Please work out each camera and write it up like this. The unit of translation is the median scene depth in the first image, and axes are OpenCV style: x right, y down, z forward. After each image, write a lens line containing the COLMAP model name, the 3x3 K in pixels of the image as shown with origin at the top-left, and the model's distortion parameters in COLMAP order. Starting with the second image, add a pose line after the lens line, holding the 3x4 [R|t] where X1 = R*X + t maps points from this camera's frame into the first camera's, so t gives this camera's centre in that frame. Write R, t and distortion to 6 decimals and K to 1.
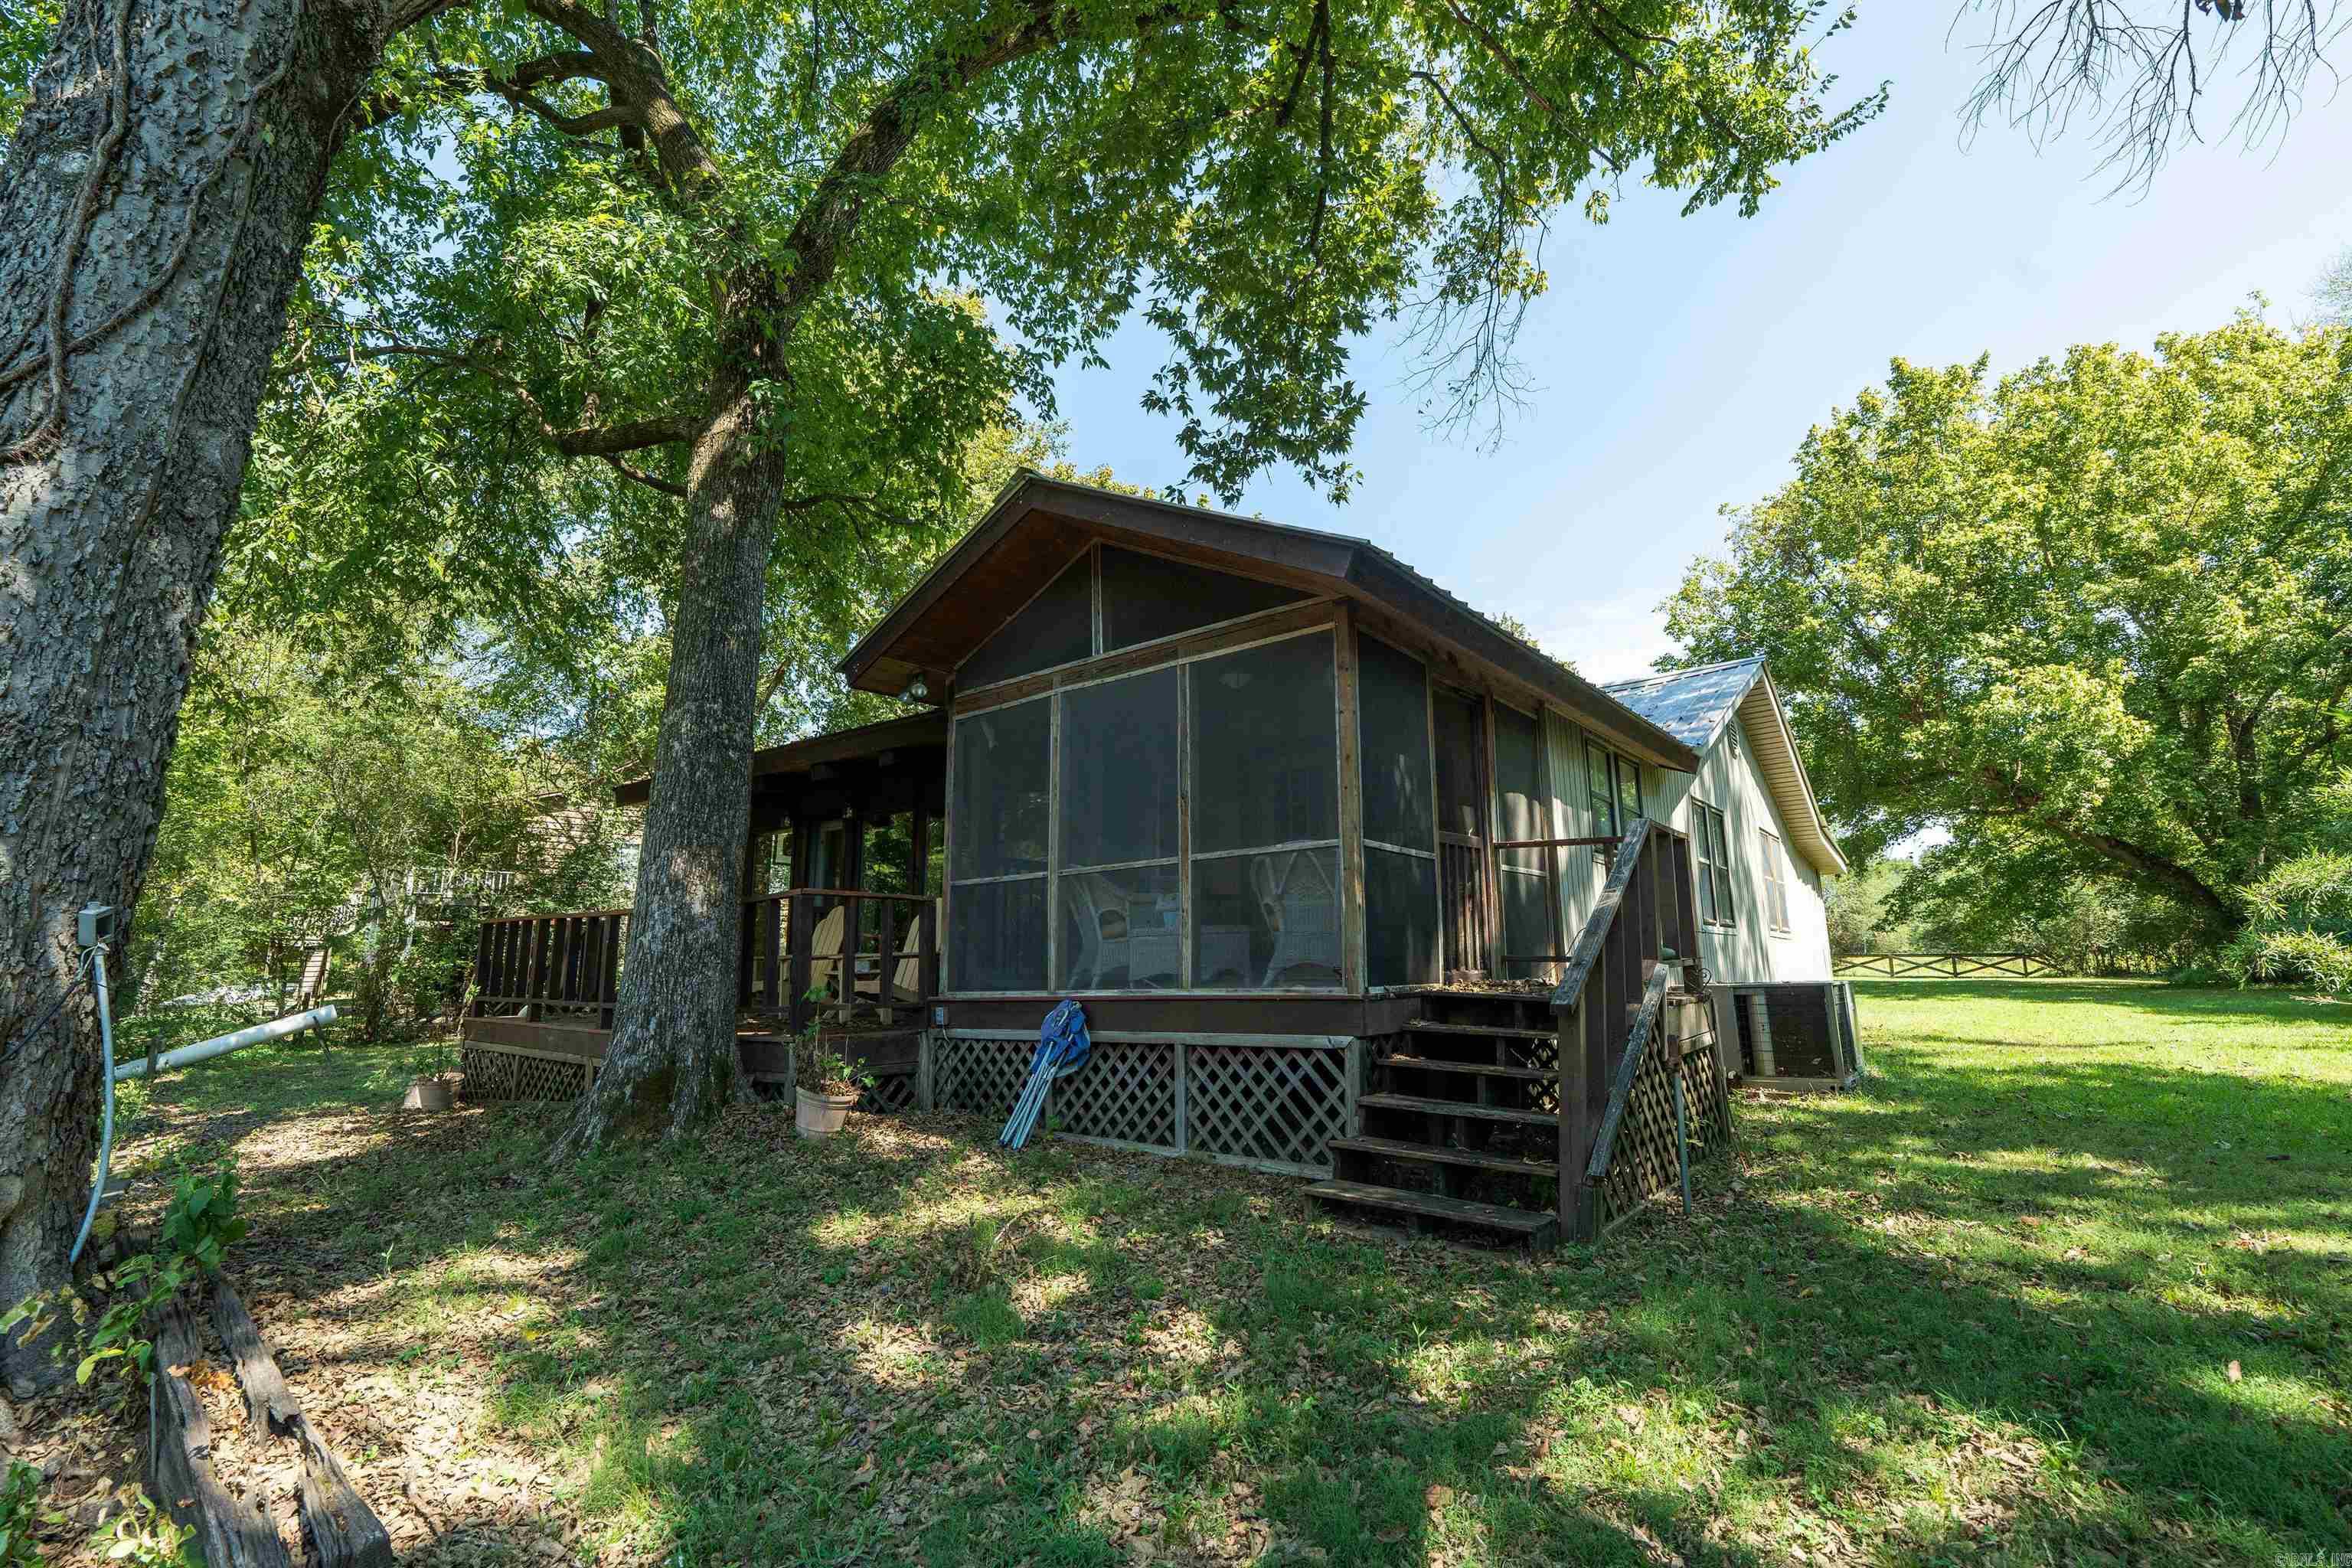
lens RADIAL K [[1051.7, 0, 1170.1], [0, 1051.7, 787.8], [0, 0, 1]] dist [-0.007572, 0.002294]
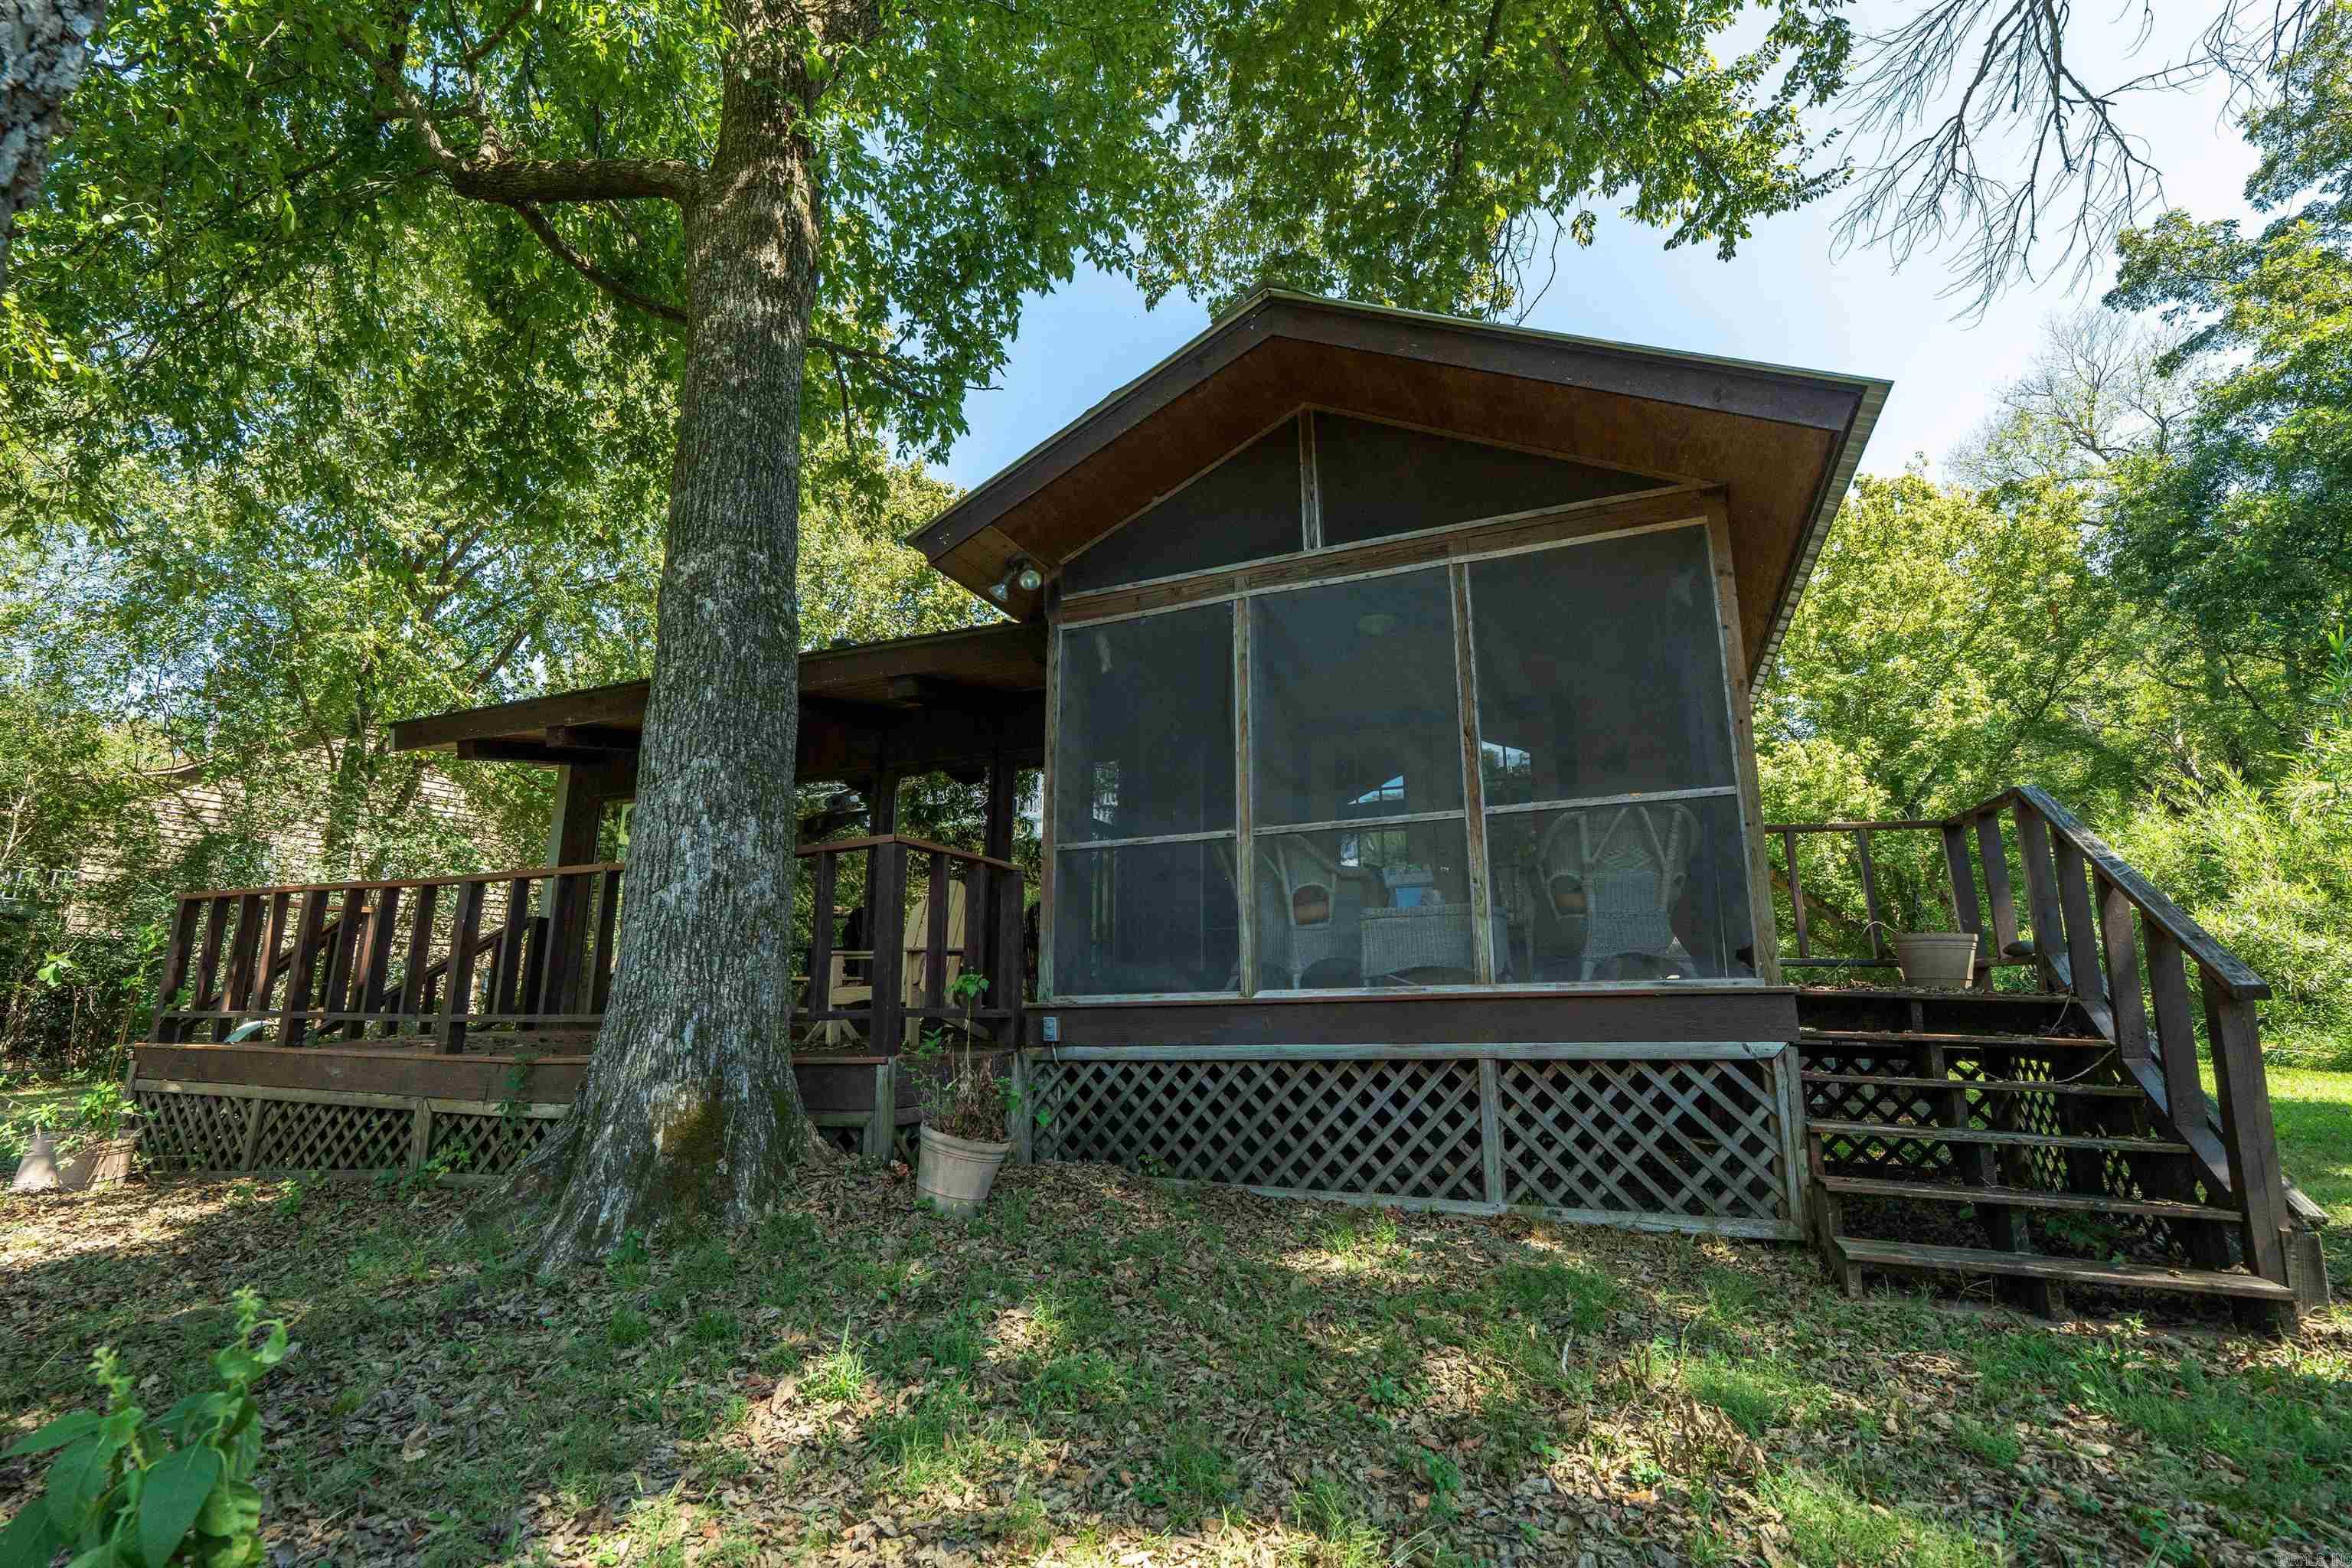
lens RADIAL K [[1051.7, 0, 1181.2], [0, 1051.7, 787.1], [0, 0, 1]] dist [-0.007572, 0.002294]
pose [[0.961512, 0.064842, 0.267004, -0.363336], [-0.052904, 0.997262, -0.051672, 0.092729], [-0.269623, 0.035558, 0.962309, 0.307270]]
